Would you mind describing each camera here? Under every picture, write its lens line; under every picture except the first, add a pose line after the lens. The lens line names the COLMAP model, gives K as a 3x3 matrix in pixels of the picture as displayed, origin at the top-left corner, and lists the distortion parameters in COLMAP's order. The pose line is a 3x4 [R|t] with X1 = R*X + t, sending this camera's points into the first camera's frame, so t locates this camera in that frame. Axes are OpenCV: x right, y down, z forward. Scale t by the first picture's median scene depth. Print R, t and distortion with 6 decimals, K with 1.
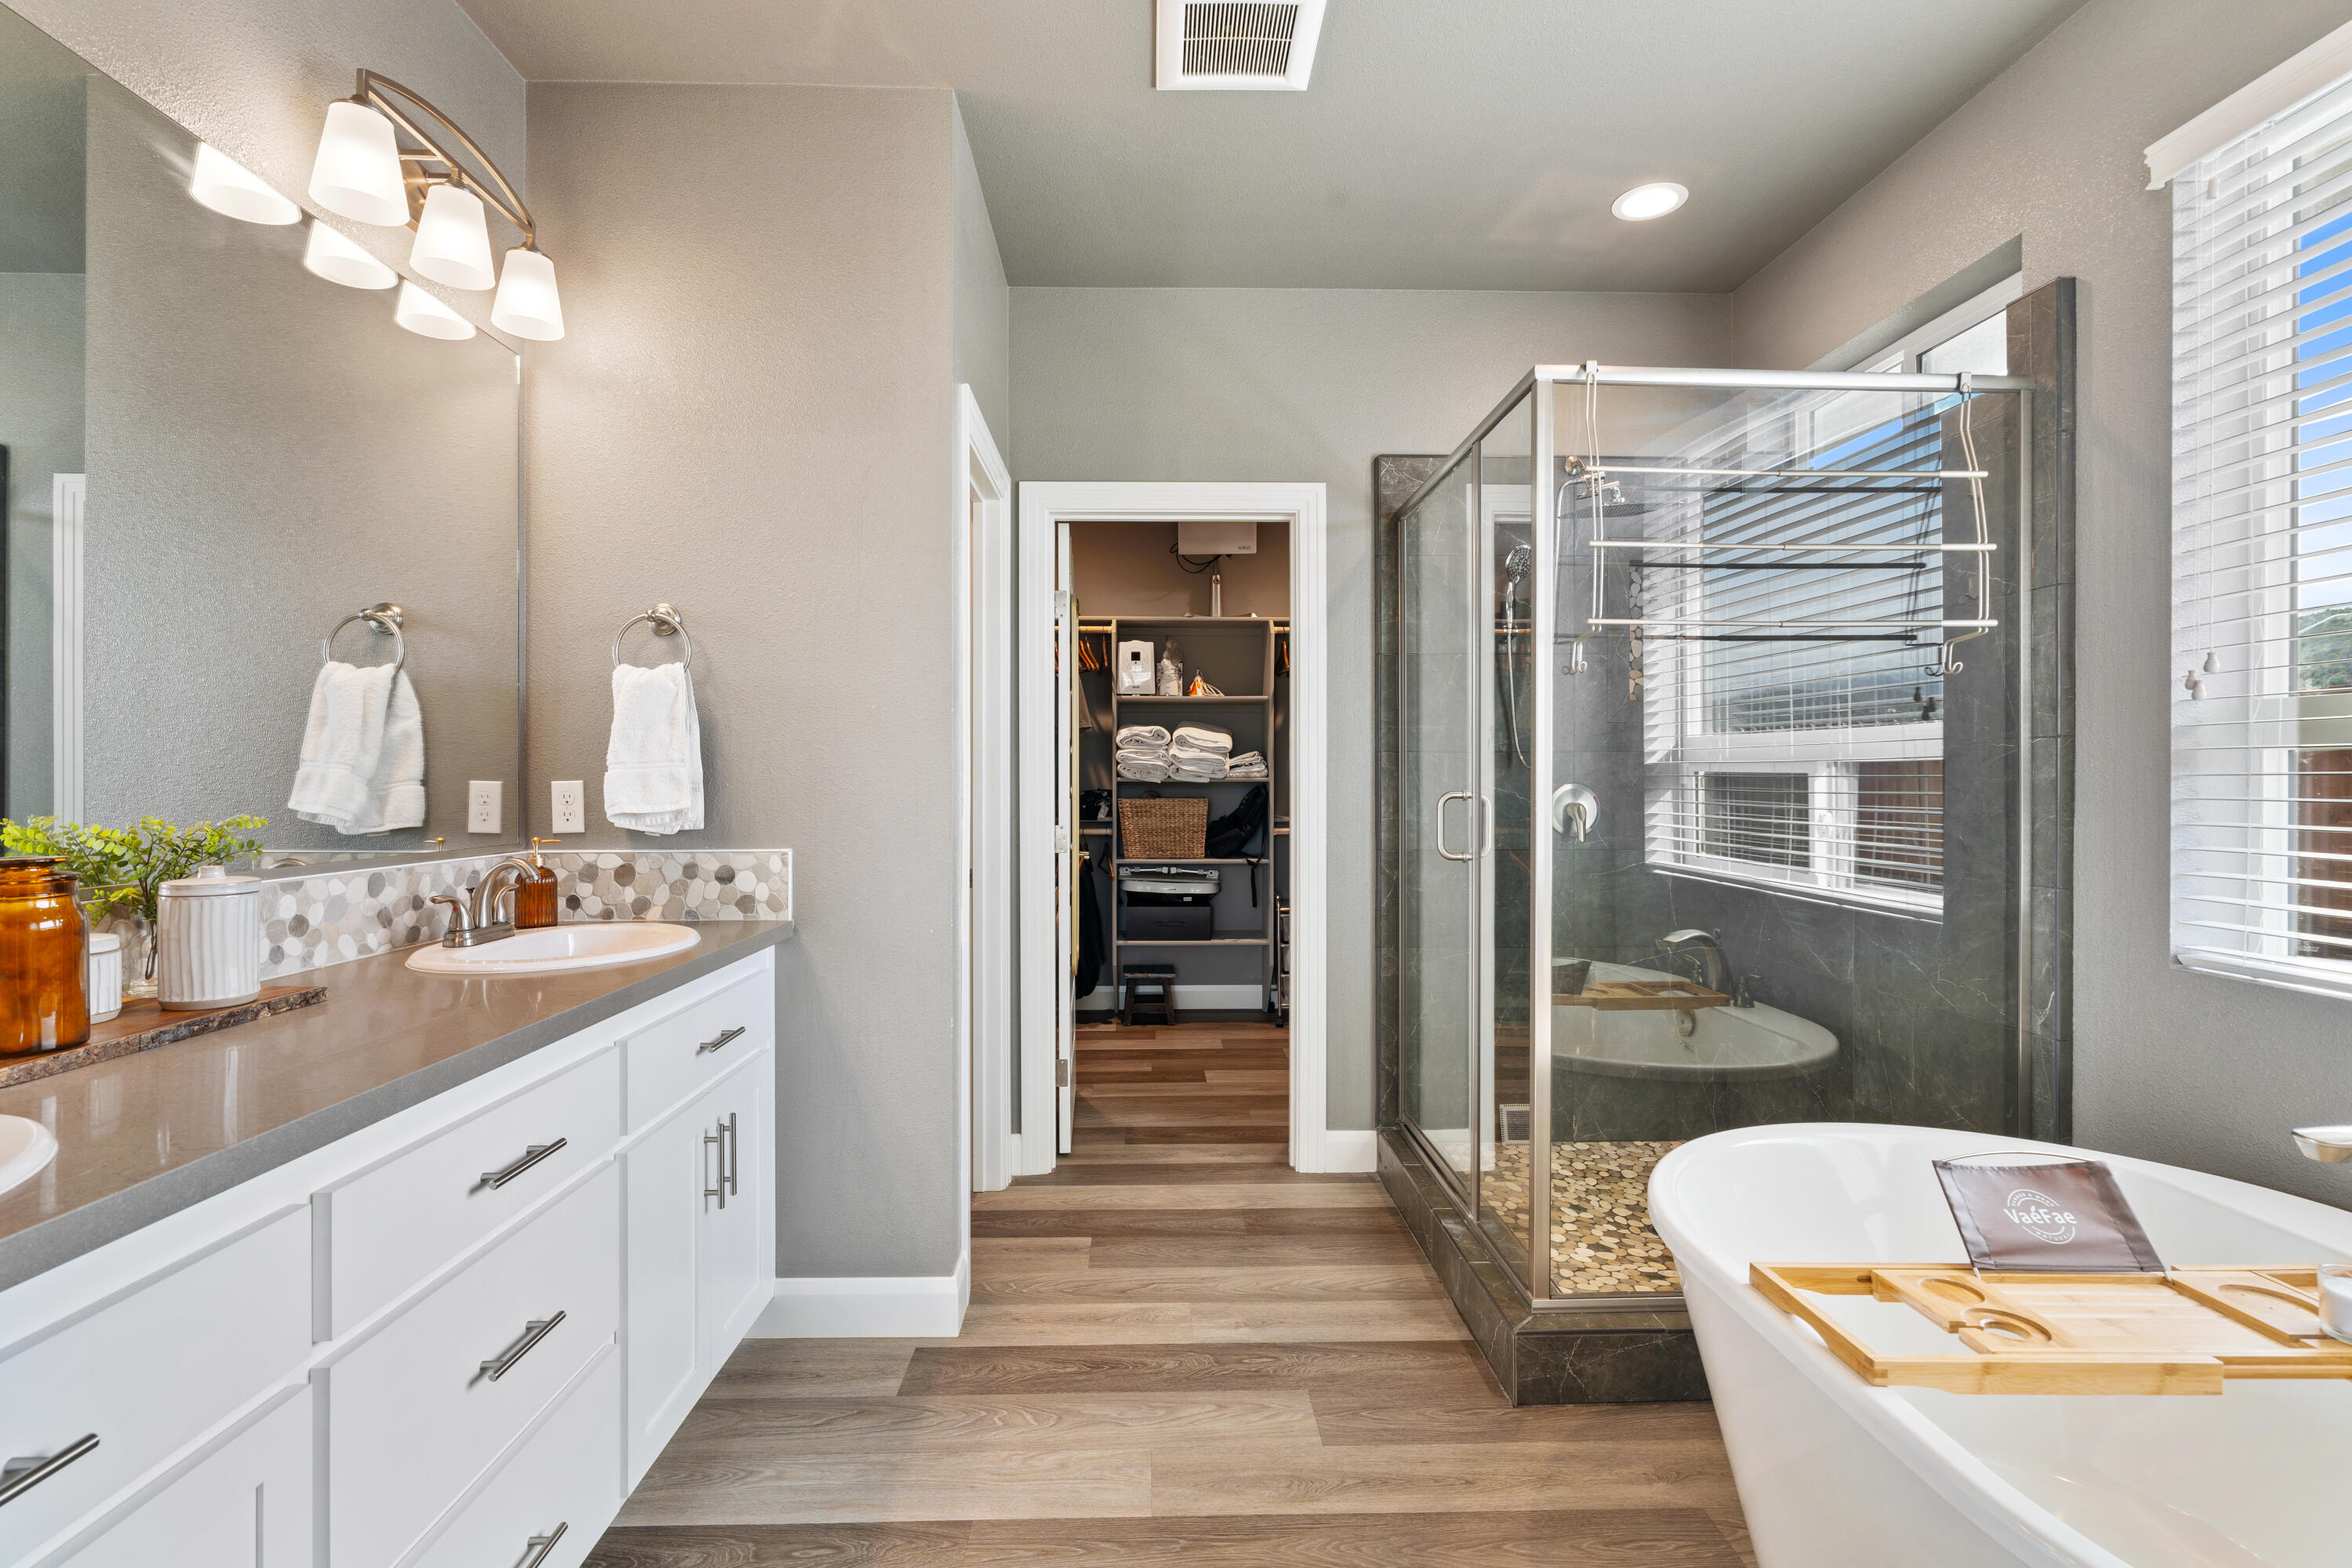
lens RADIAL K [[1068.8, 0, 1160.5], [0, 1068.8, 781.8], [0, 0, 1]] dist [-0.006457, 0.002453]
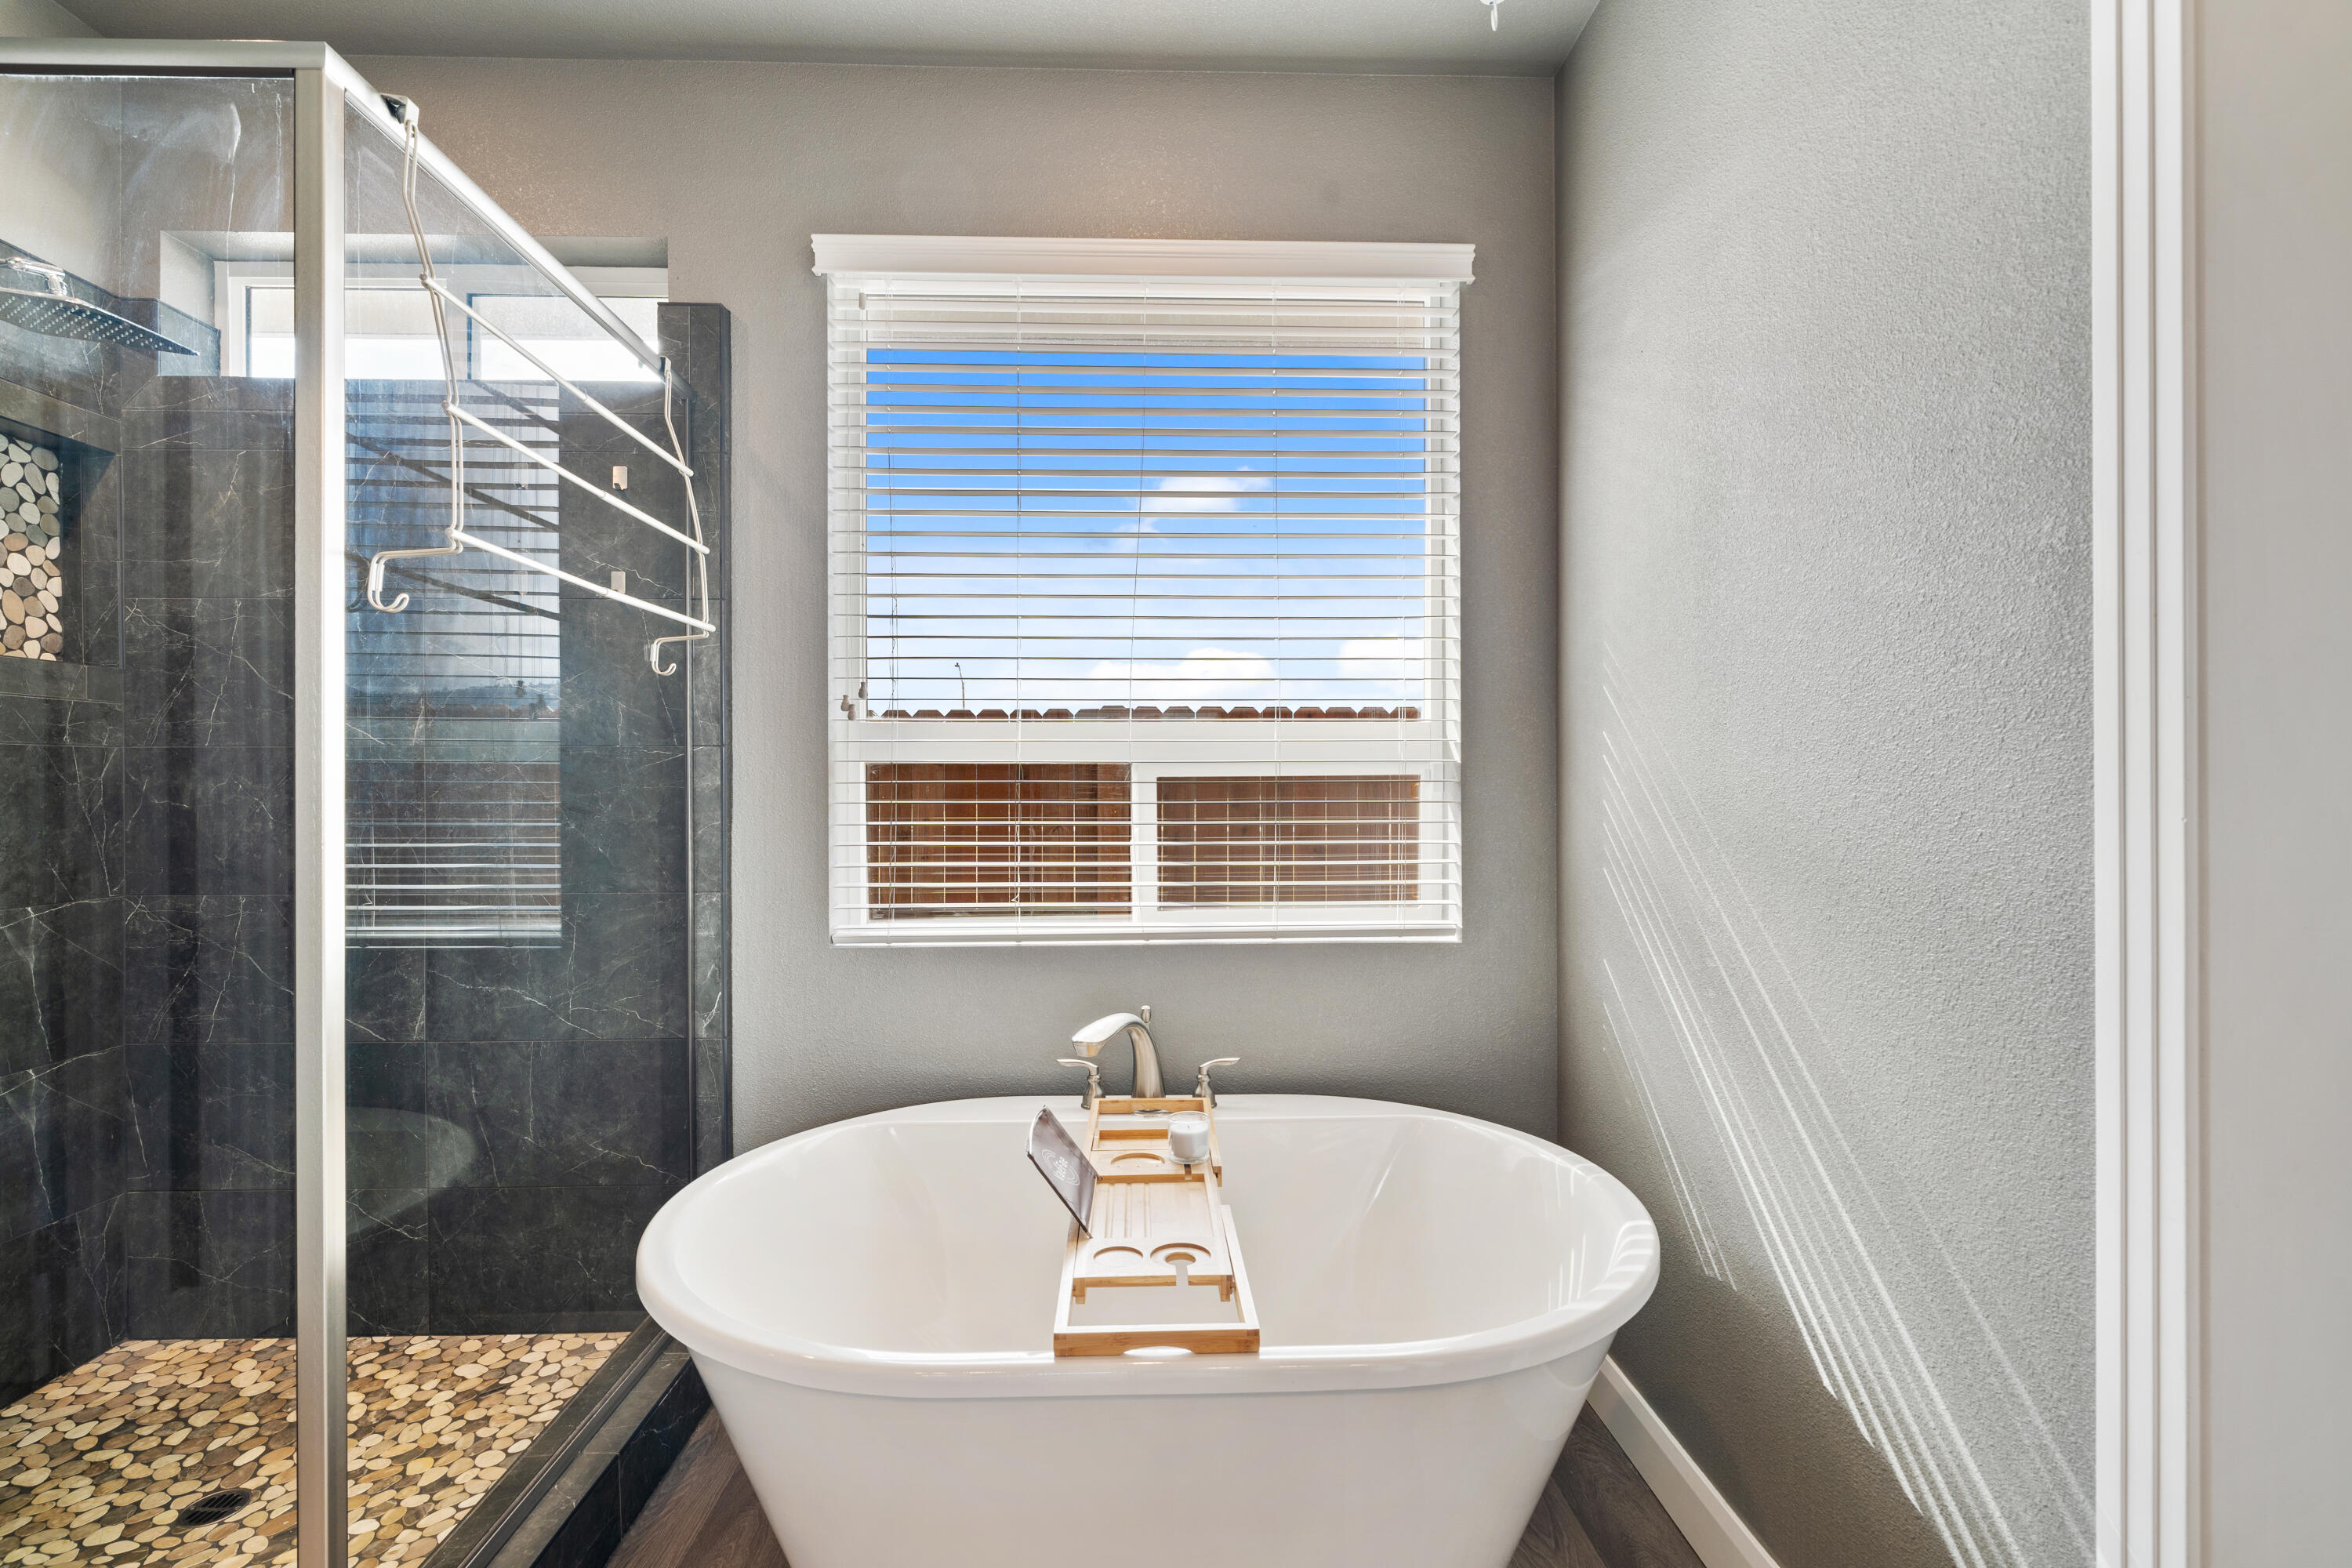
lens RADIAL K [[1068.8, 0, 1181.0], [0, 1068.8, 790.4], [0, 0, 1]] dist [-0.006457, 0.002453]
pose [[-0.017758, -0.001666, 0.999841, -0.201124], [0.004946, 0.999986, 0.001754, 0.001589], [-0.999830, 0.004976, -0.017749, 0.556826]]
